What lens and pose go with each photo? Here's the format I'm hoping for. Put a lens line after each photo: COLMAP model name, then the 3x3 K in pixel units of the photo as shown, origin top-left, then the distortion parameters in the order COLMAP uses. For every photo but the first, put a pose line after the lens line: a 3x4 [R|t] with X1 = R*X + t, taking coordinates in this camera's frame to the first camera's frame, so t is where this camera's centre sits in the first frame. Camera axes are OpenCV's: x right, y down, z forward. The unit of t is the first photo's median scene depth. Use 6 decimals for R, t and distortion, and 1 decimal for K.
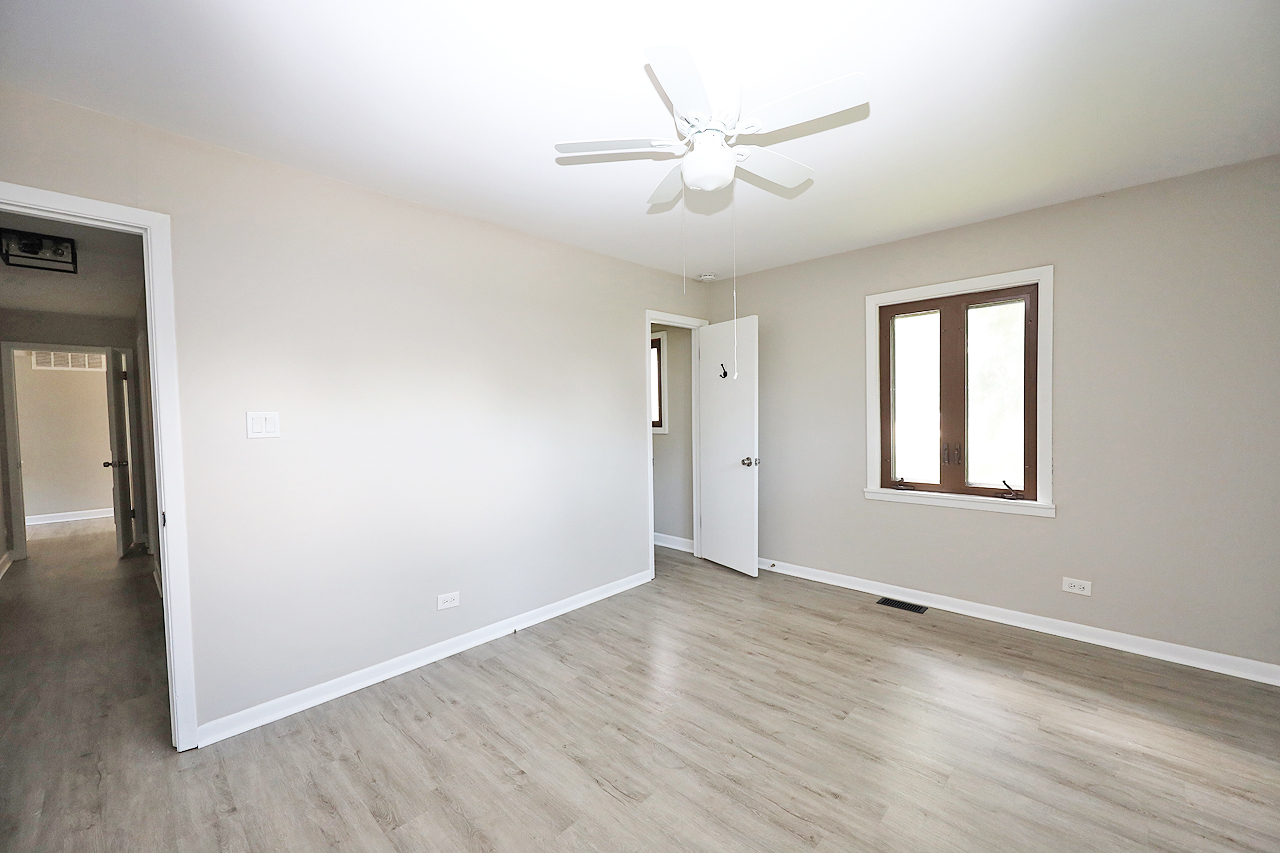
lens RADIAL K [[512.6, 0, 648.9], [0, 512.6, 430.8], [0, 0, 1]] dist [0.000337, 0.000460]
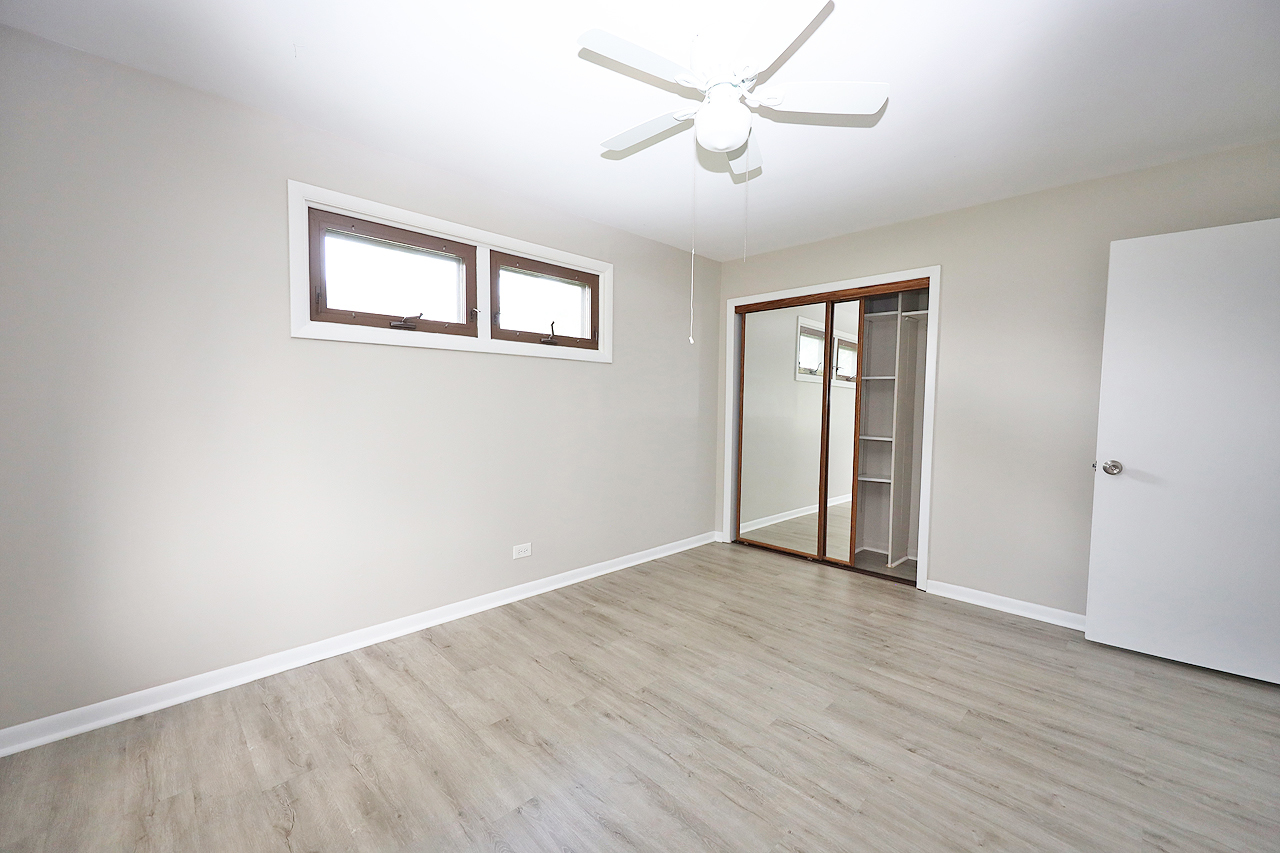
lens RADIAL K [[512.6, 0, 648.9], [0, 512.6, 430.8], [0, 0, 1]] dist [0.000337, 0.000460]
pose [[-0.999647, 0.006499, 0.025767, 0.217574], [0.008945, 0.995344, 0.095973, -0.030975], [-0.025023, 0.096170, -0.995050, 1.908940]]
